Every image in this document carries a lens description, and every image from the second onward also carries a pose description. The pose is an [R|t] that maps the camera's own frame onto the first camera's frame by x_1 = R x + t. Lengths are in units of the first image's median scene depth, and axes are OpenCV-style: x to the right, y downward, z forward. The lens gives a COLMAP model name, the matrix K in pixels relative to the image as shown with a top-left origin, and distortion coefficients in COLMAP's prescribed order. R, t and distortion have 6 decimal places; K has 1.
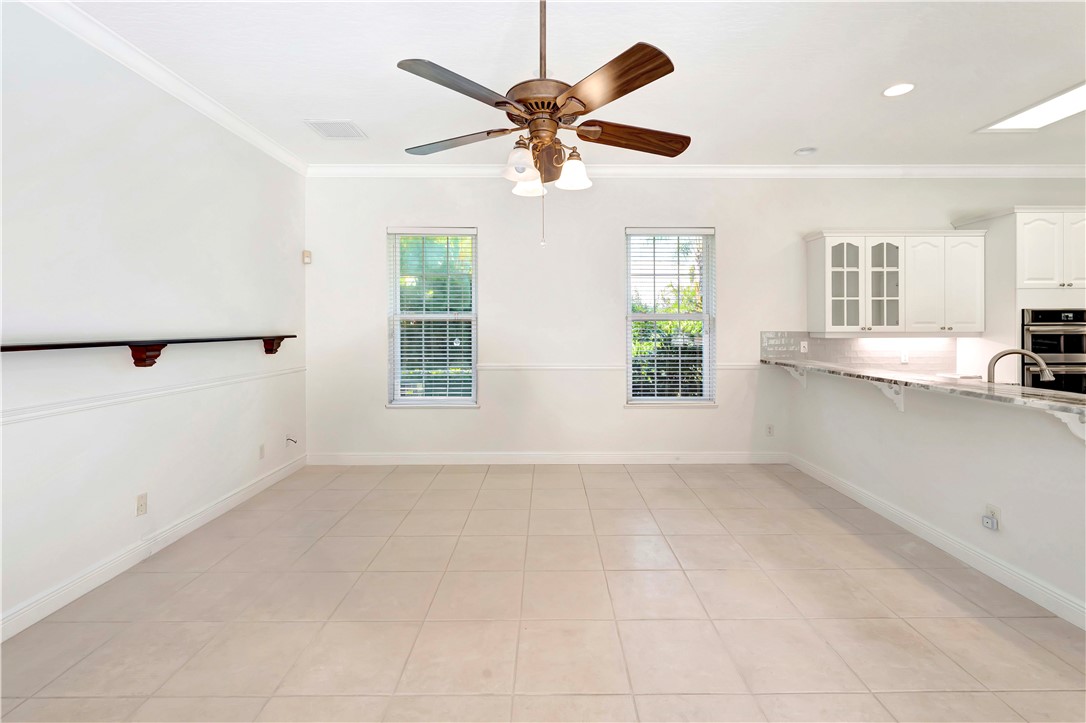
lens RADIAL K [[478.1, 0, 543.8], [0, 478.1, 326.5], [0, 0, 1]] dist [0.000409, 0.001270]
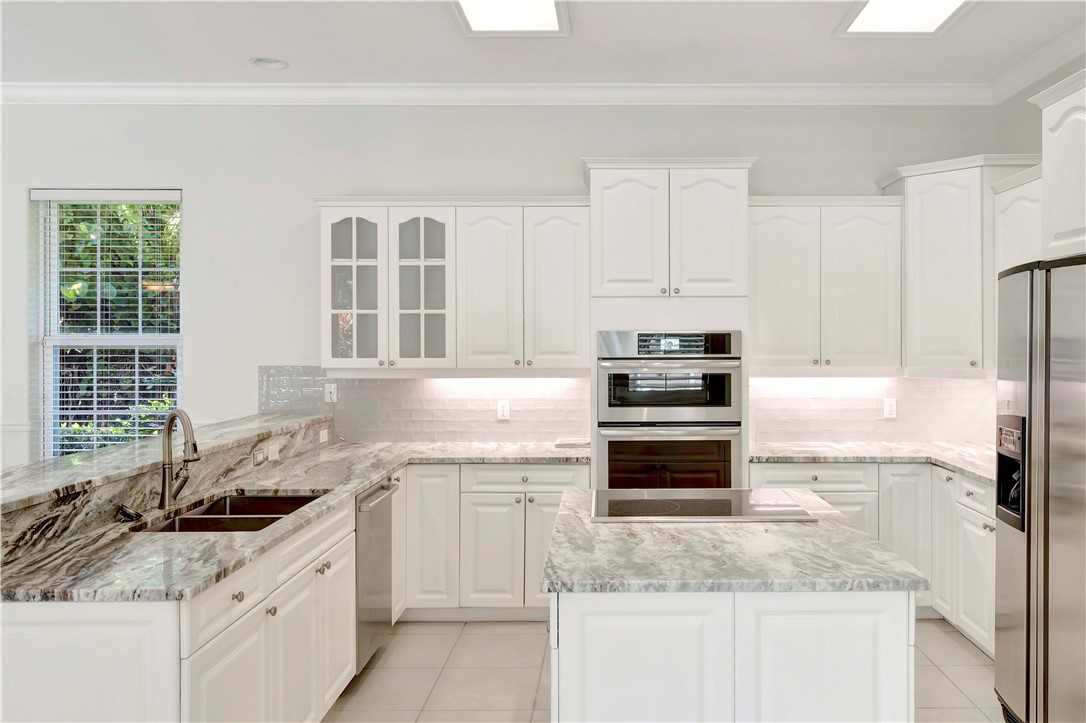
lens RADIAL K [[839.7, 0, 600.3], [0, 839.7, 338.4], [0, 0, 1]] dist [0.002117, -0.007109]
pose [[0.999997, 0.000611, 0.002307, 0.930716], [-0.000610, 1.000000, -0.000569, -0.025284], [-0.002307, 0.000567, 0.999997, -0.035312]]
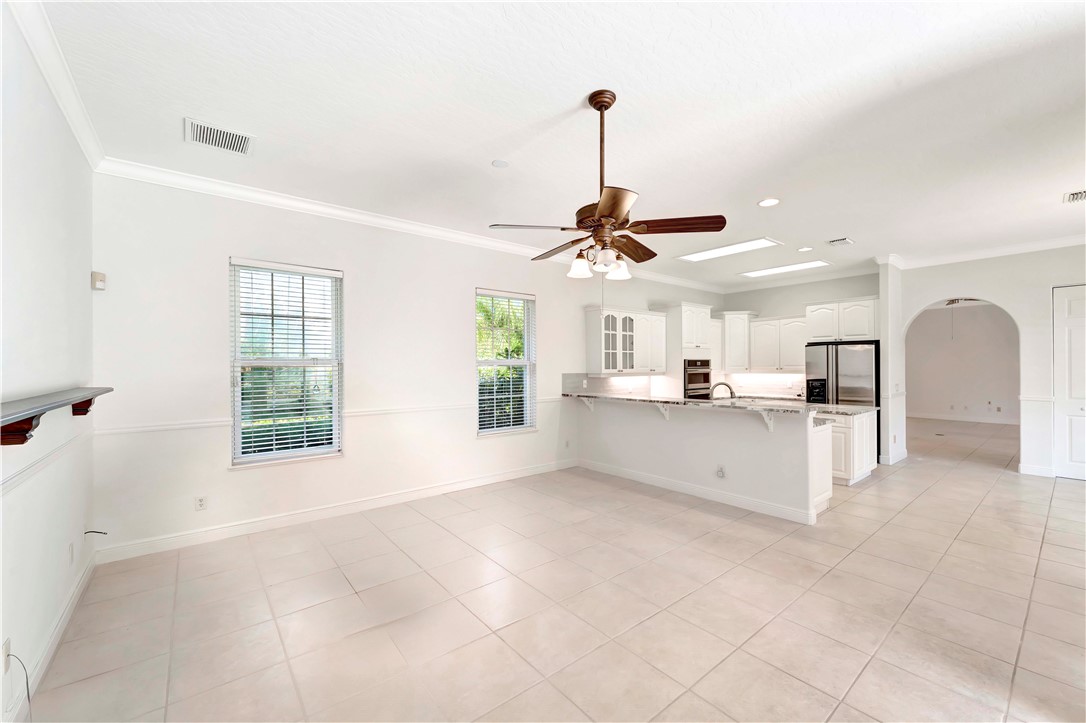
lens RADIAL K [[435.7, 0, 541.7], [0, 435.7, 366.2], [0, 0, 1]] dist [0.004132, -0.000681]
pose [[0.781625, -0.002987, 0.623741, -0.406082], [0.005253, 0.999985, -0.001793, -0.009896], [-0.623726, 0.004678, 0.781629, 0.053751]]
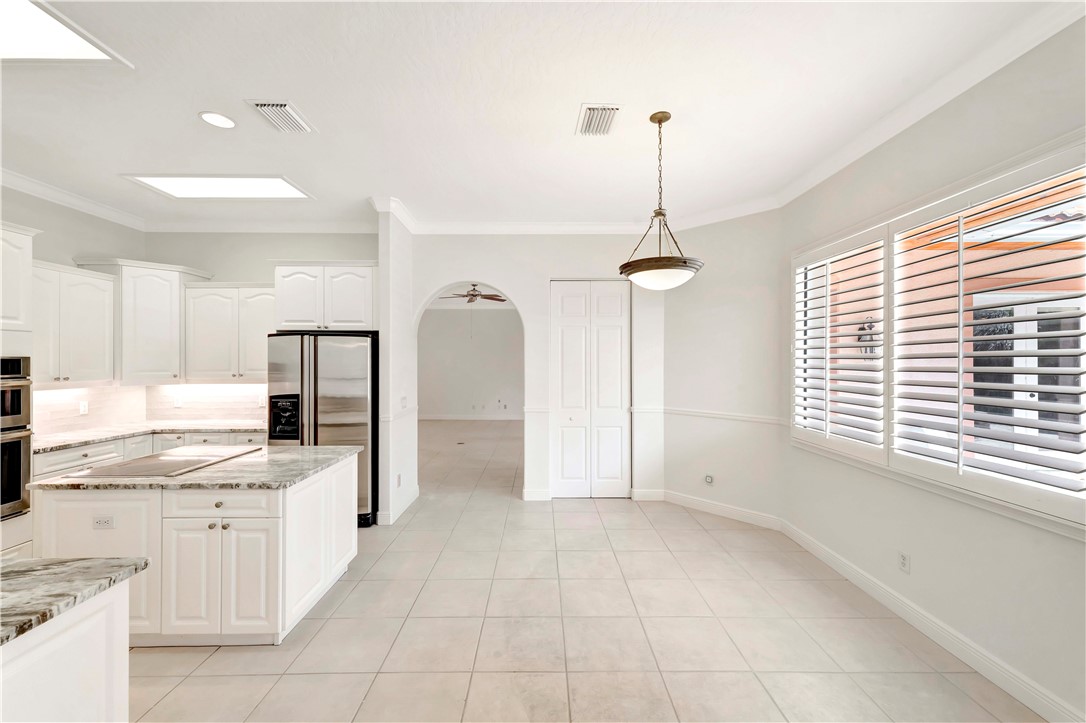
lens RADIAL K [[435.7, 0, 539.6], [0, 435.7, 359.8], [0, 0, 1]] dist [0.004132, -0.000681]
pose [[0.010253, 0.005860, 0.999930, 0.431837], [-0.000110, 0.999983, -0.005859, -0.026443], [-0.999947, -0.000050, 0.010254, 0.133970]]
